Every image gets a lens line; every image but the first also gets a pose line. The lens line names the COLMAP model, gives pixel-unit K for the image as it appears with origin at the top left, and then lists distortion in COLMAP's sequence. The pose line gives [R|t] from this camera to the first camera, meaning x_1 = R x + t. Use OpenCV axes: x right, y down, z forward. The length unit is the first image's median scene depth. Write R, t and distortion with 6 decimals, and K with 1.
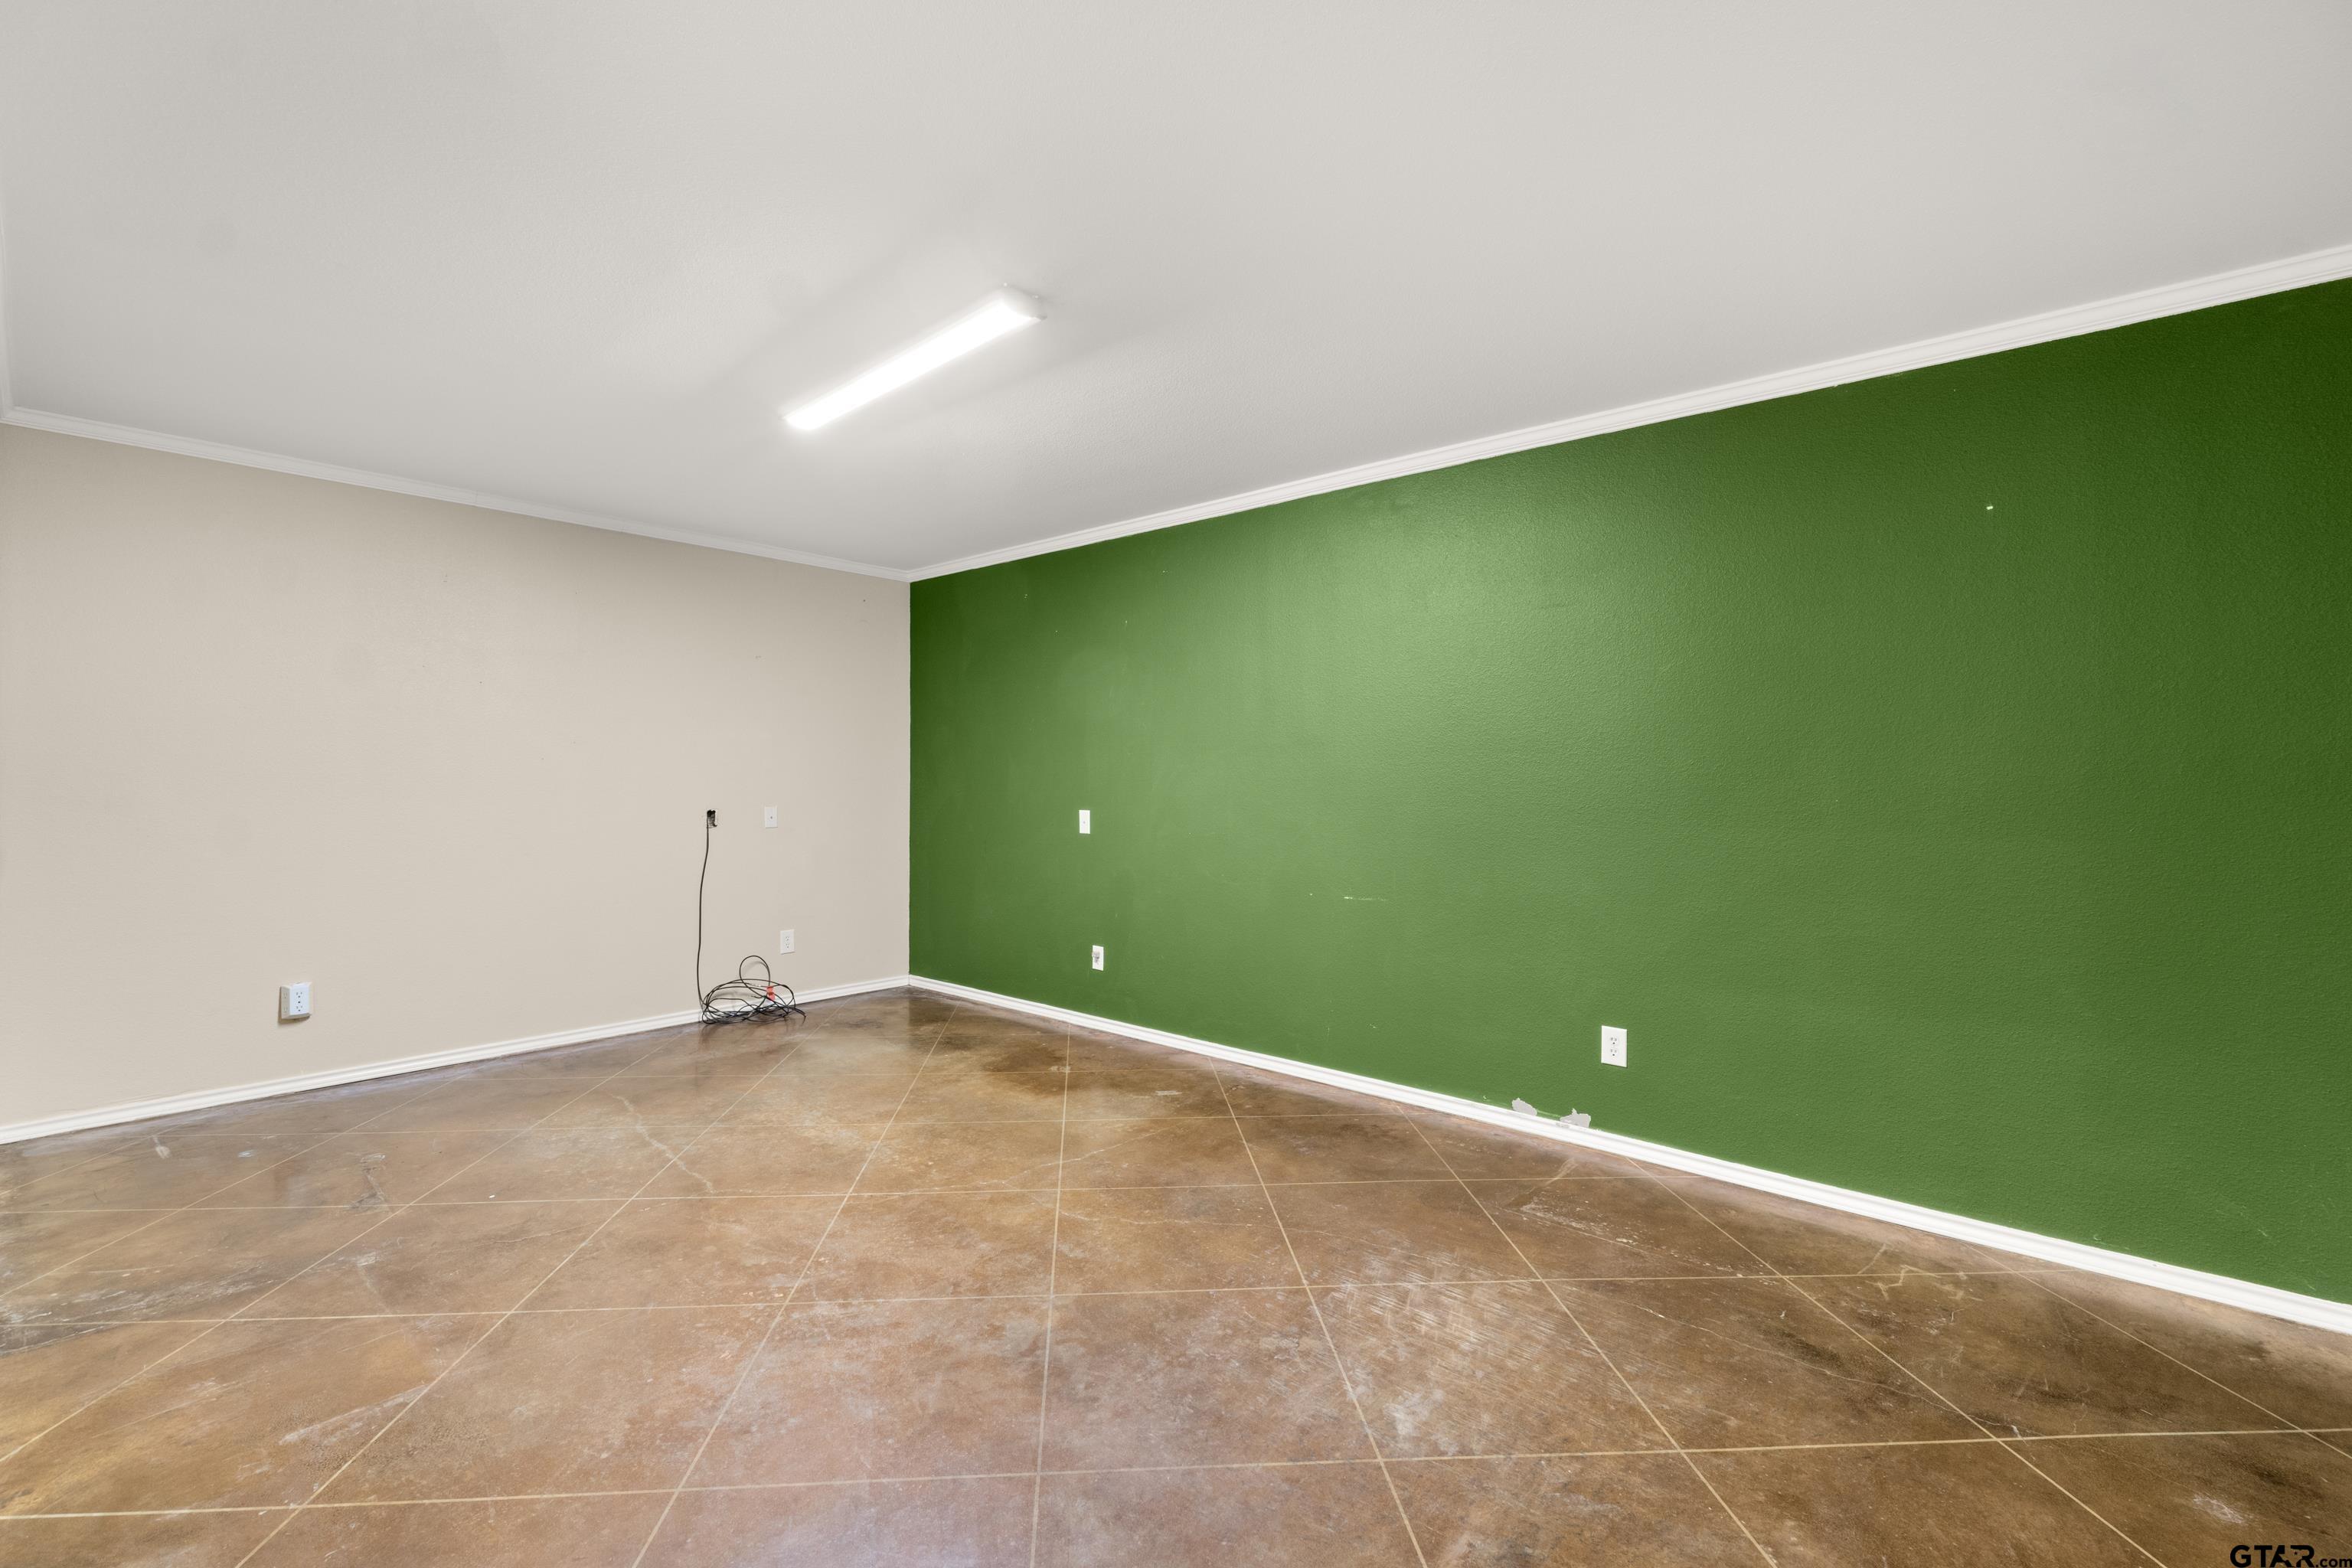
lens RADIAL K [[998.1, 0, 1174.8], [0, 998.1, 777.6], [0, 0, 1]] dist [-0.004532, -0.001703]
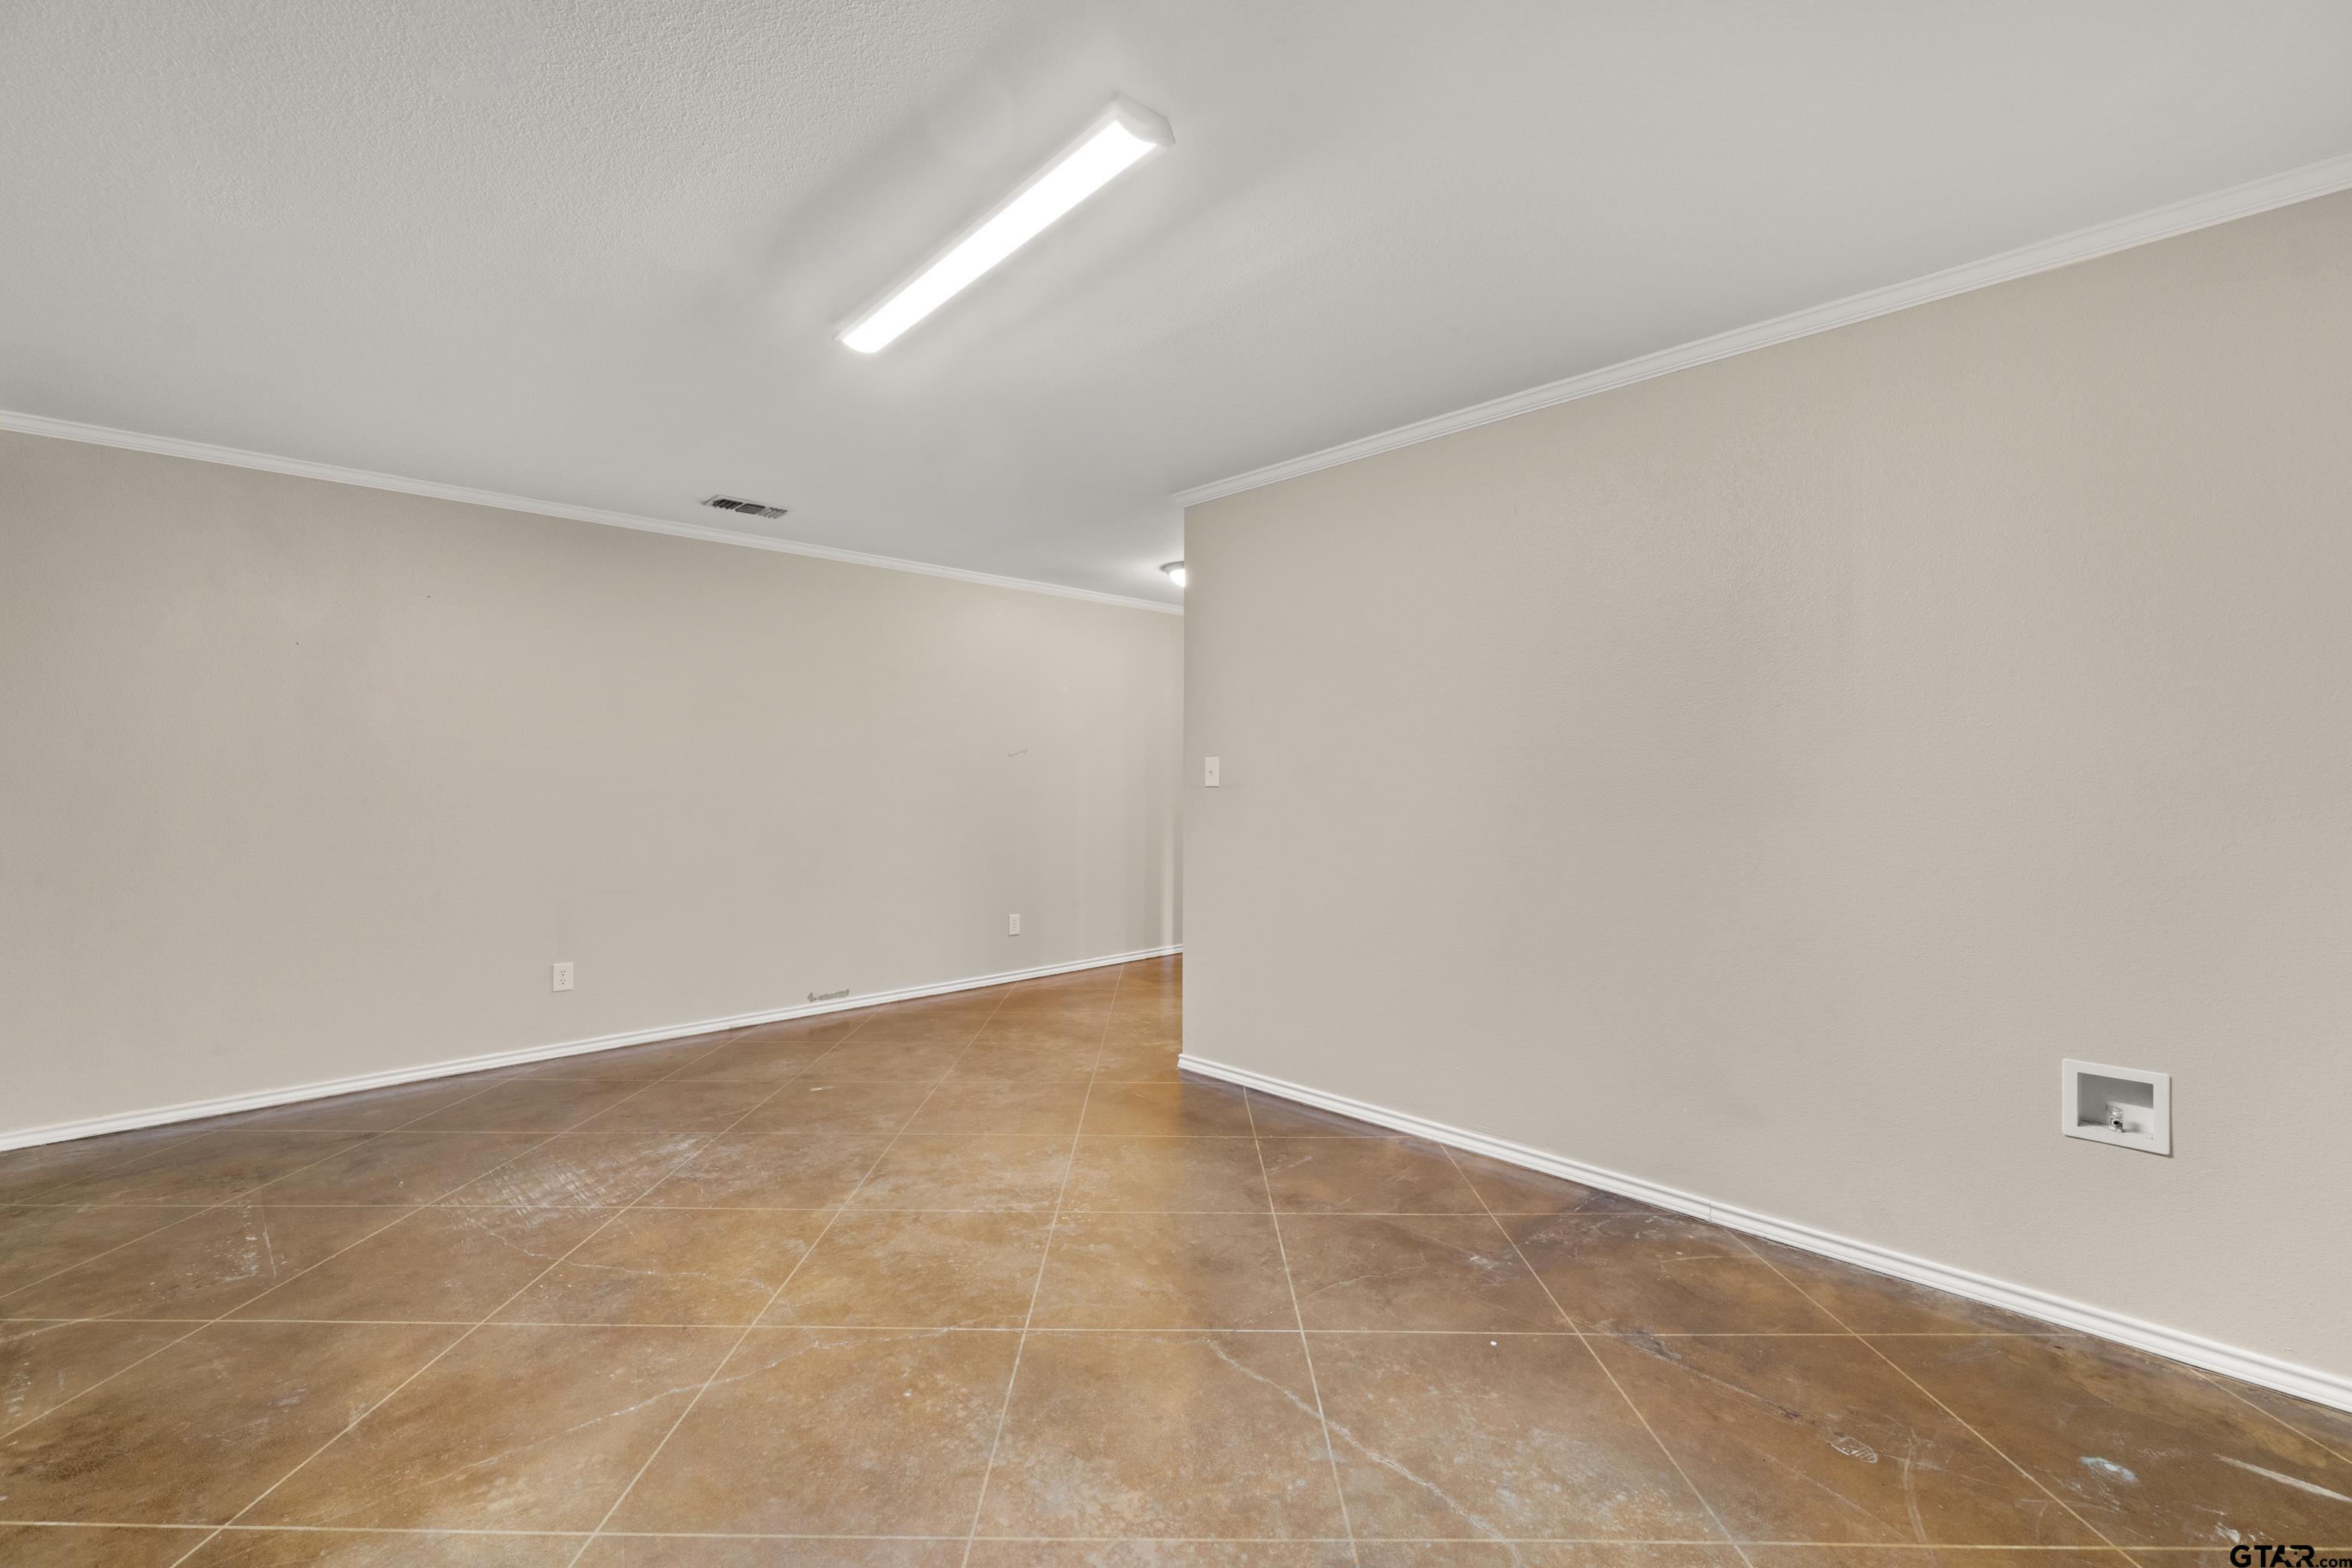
lens RADIAL K [[998.1, 0, 1174.8], [0, 998.1, 785.0], [0, 0, 1]] dist [-0.004532, -0.001703]
pose [[-0.996584, -0.008243, 0.082169, -0.599385], [-0.007869, 0.999957, 0.004874, -0.000714], [-0.082205, 0.004211, -0.996607, 2.093589]]
